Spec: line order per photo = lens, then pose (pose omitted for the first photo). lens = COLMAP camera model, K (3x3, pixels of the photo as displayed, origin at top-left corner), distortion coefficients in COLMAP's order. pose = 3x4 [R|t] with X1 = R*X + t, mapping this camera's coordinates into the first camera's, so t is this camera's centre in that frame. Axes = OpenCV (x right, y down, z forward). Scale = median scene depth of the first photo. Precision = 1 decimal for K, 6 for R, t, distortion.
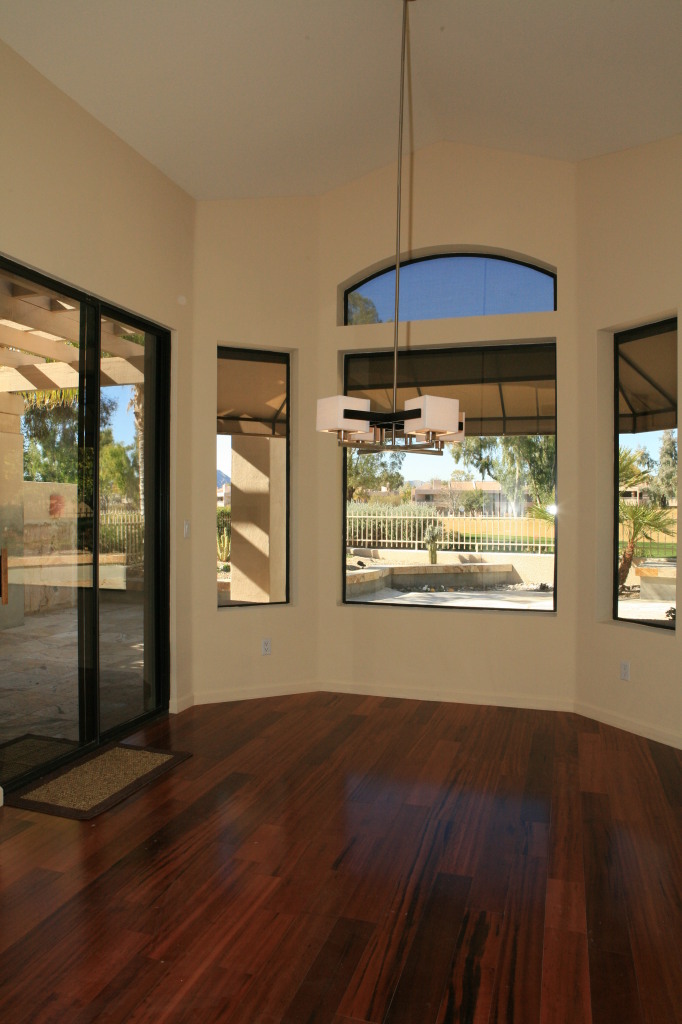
lens RADIAL K [[723.8, 0, 341.0], [0, 723.8, 512.0], [0, 0, 1]] dist [-0.042839, 0.004556]
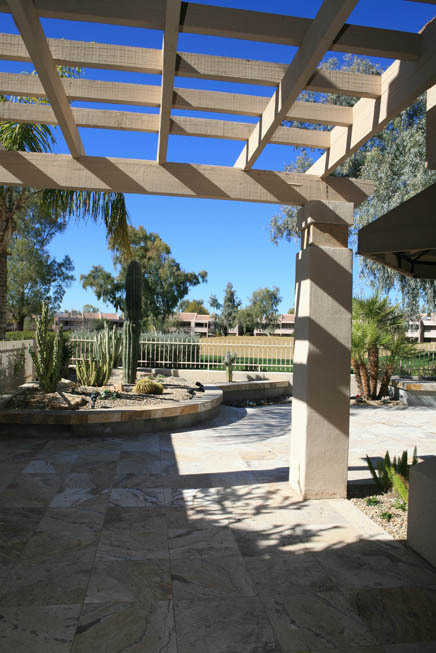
lens RADIAL K [[492.3, 0, 218.0], [0, 492.3, 326.5], [0, 0, 1]] dist [-0.054807, -0.000994]
pose [[0.904919, 0.028307, 0.424642, -0.230432], [-0.021567, 0.999554, -0.020670, -0.005425], [-0.425038, 0.009546, 0.905125, 0.201296]]
